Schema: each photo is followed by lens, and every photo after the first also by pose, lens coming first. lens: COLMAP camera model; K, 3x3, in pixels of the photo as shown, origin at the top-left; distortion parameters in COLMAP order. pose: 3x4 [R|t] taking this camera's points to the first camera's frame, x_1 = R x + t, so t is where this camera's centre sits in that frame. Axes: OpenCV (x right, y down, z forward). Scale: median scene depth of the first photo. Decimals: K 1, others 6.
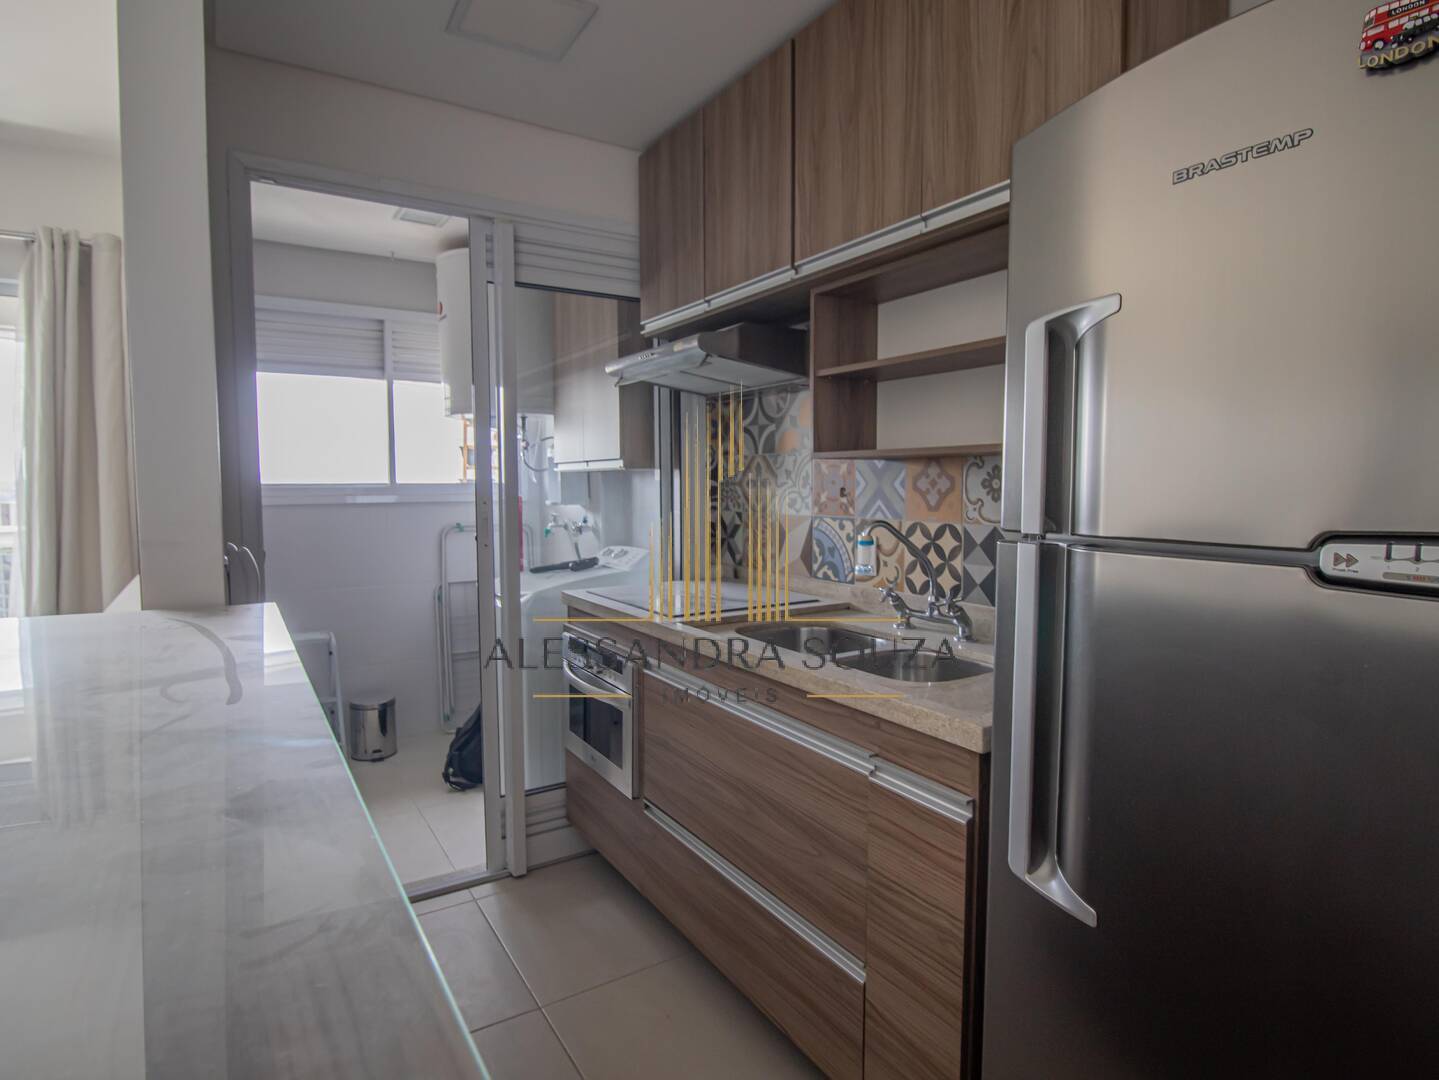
lens RADIAL K [[786.0, 0, 739.9], [0, 786.0, 524.2], [0, 0, 1]] dist [-0.001637, -0.010028]
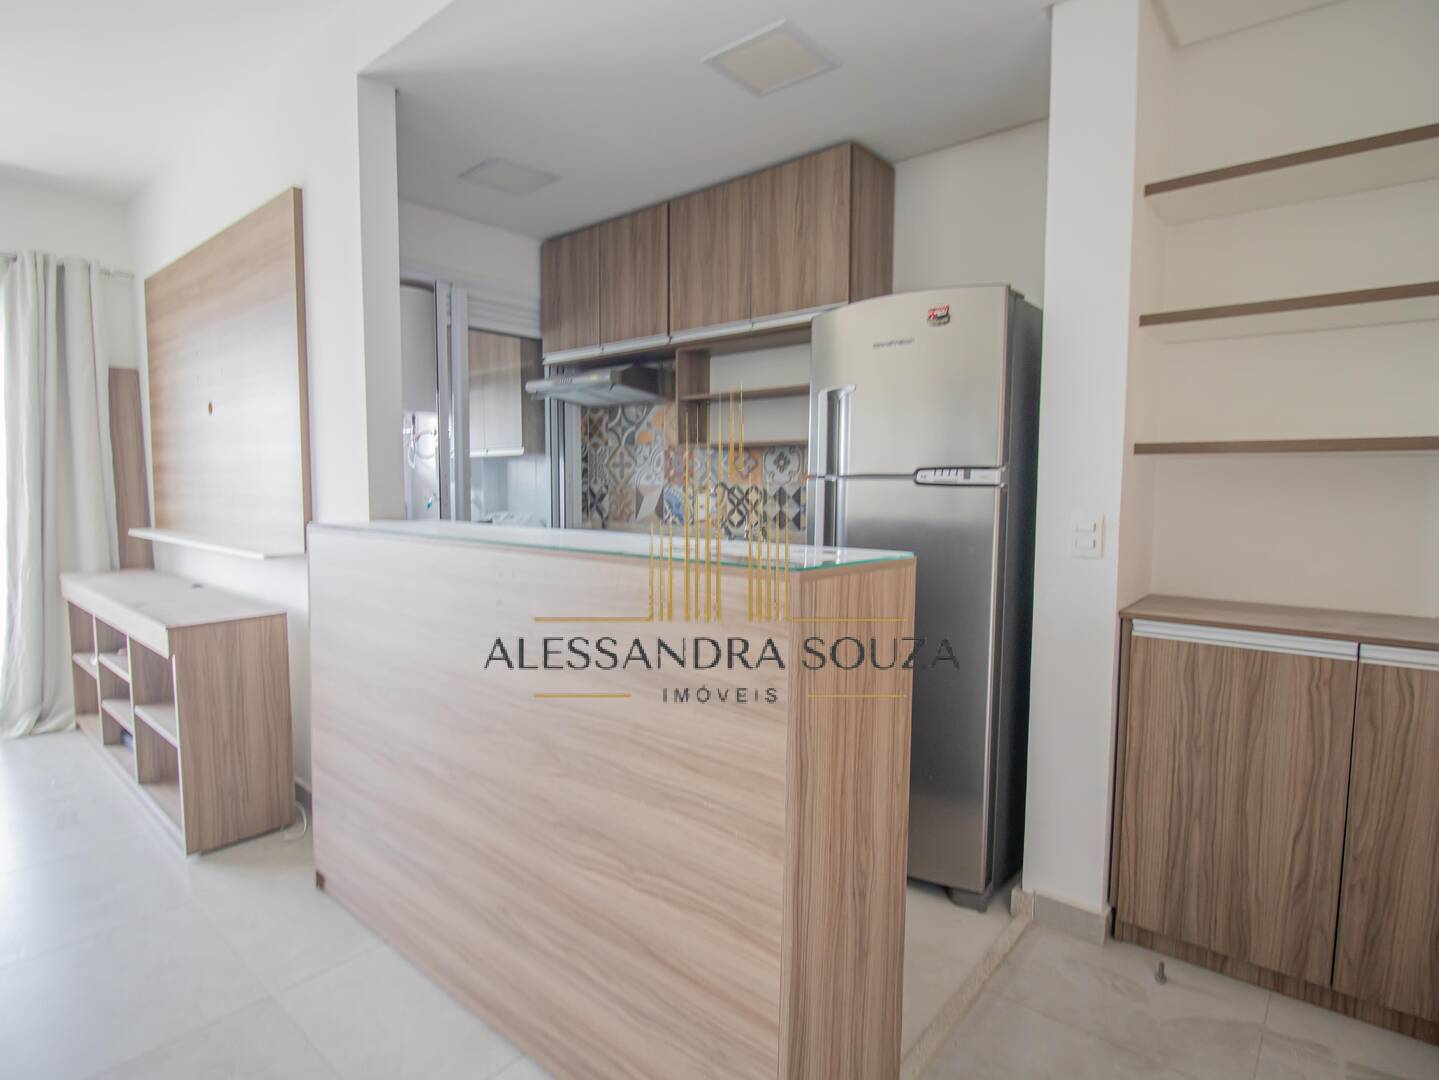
lens RADIAL K [[786.0, 0, 669.2], [0, 786.0, 530.7], [0, 0, 1]] dist [-0.001637, -0.010028]
pose [[0.964311, -0.013082, 0.264450, -0.344768], [0.010462, 0.999881, 0.011316, 0.069845], [-0.264567, -0.008146, 0.964333, -0.581717]]
